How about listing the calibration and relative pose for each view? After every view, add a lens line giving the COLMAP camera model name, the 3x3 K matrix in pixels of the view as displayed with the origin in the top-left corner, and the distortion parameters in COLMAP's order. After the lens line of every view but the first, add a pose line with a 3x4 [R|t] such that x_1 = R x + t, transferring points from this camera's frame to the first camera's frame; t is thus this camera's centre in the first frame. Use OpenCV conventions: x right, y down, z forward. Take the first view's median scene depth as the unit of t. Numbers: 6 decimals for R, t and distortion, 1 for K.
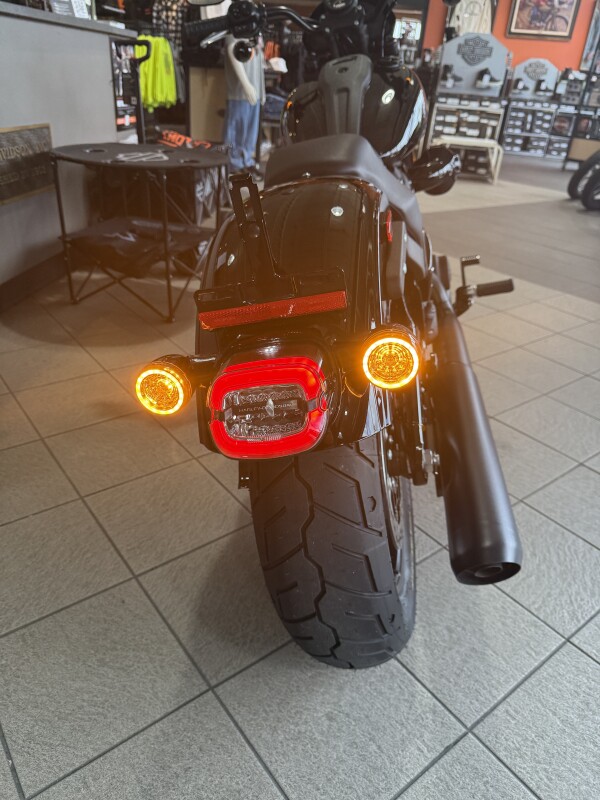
lens RADIAL K [[573.5, 0, 316.6], [0, 573.5, 400.6], [0, 0, 1]] dist [0.005293, -0.005942]
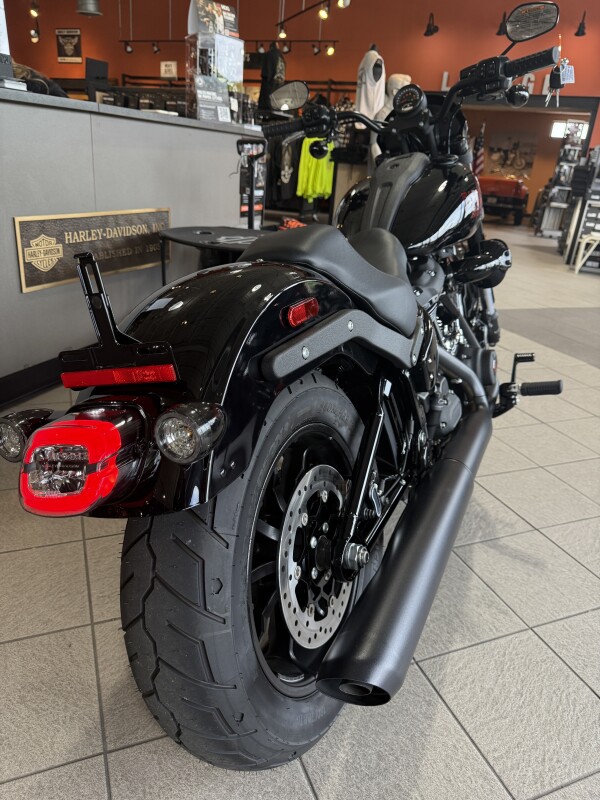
lens RADIAL K [[573.5, 0, 302.2], [0, 573.5, 403.1], [0, 0, 1]] dist [0.005293, -0.005942]
pose [[0.963360, 0.109877, -0.244670, 0.169834], [-0.141013, 0.983473, -0.113560, -0.012877], [0.228149, 0.143900, 0.962933, 0.023287]]
